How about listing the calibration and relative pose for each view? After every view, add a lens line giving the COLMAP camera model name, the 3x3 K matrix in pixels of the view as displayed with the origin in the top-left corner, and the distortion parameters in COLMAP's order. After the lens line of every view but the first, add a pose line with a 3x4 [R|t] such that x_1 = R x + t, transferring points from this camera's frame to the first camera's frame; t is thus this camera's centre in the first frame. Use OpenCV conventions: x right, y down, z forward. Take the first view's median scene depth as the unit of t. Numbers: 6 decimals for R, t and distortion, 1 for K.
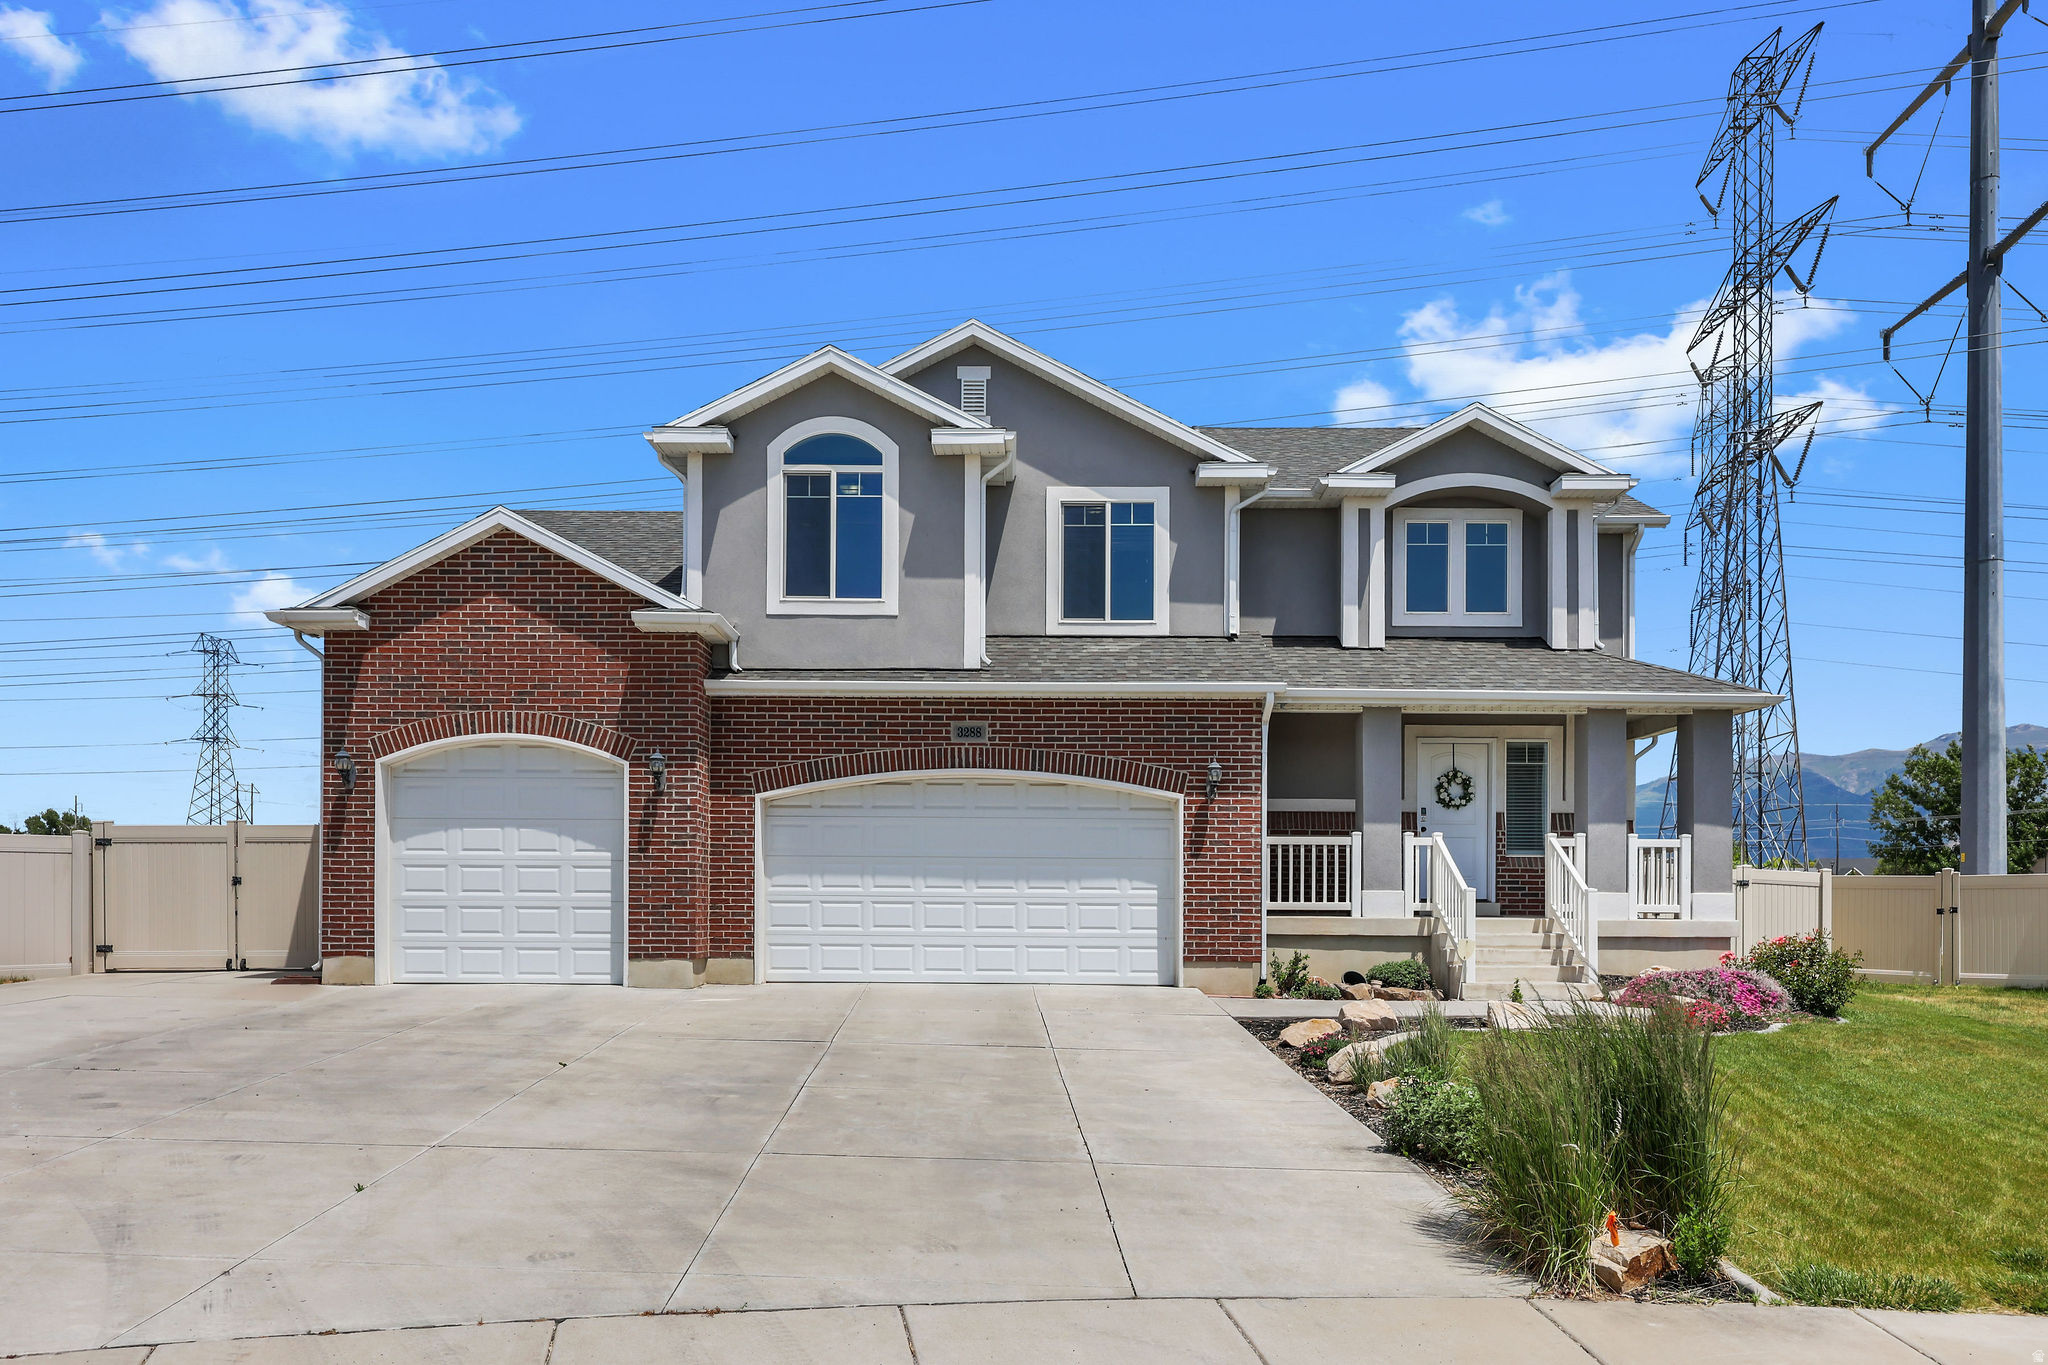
lens RADIAL K [[1423.1, 0, 1042.6], [0, 1423.1, 817.2], [0, 0, 1]] dist [-0.001479, 0.006289]
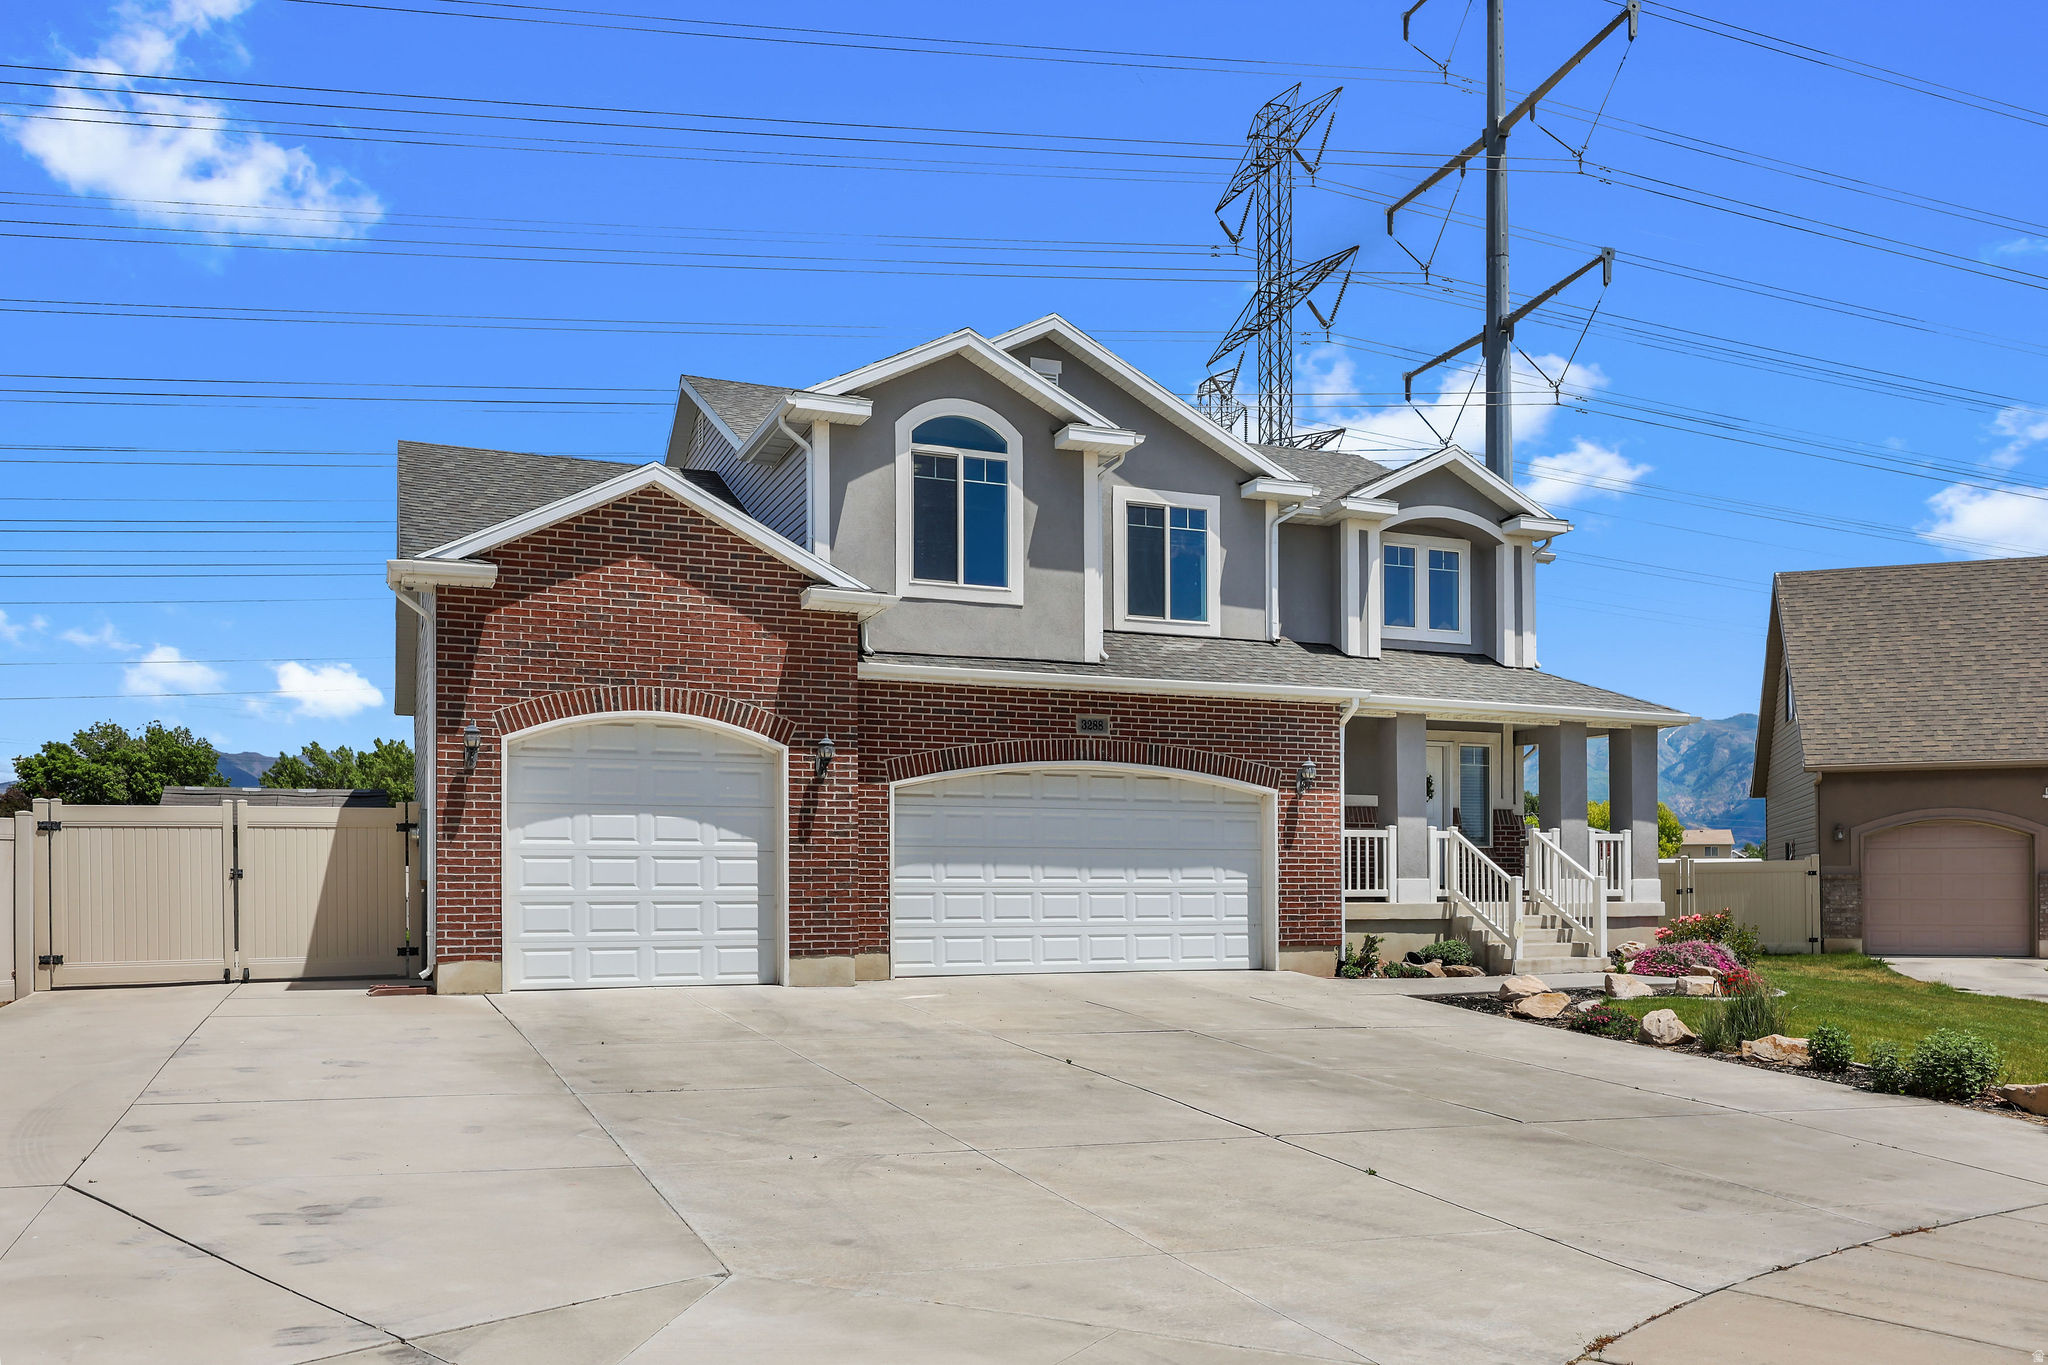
lens RADIAL K [[1497.3, 0, 1045.2], [0, 1497.3, 785.1], [0, 0, 1]] dist [0.002357, 0.003030]
pose [[0.929886, 0.017563, 0.367429, -0.464655], [-0.015351, 0.999842, -0.008942, -0.006734], [-0.367528, 0.002674, 0.930009, 0.017237]]
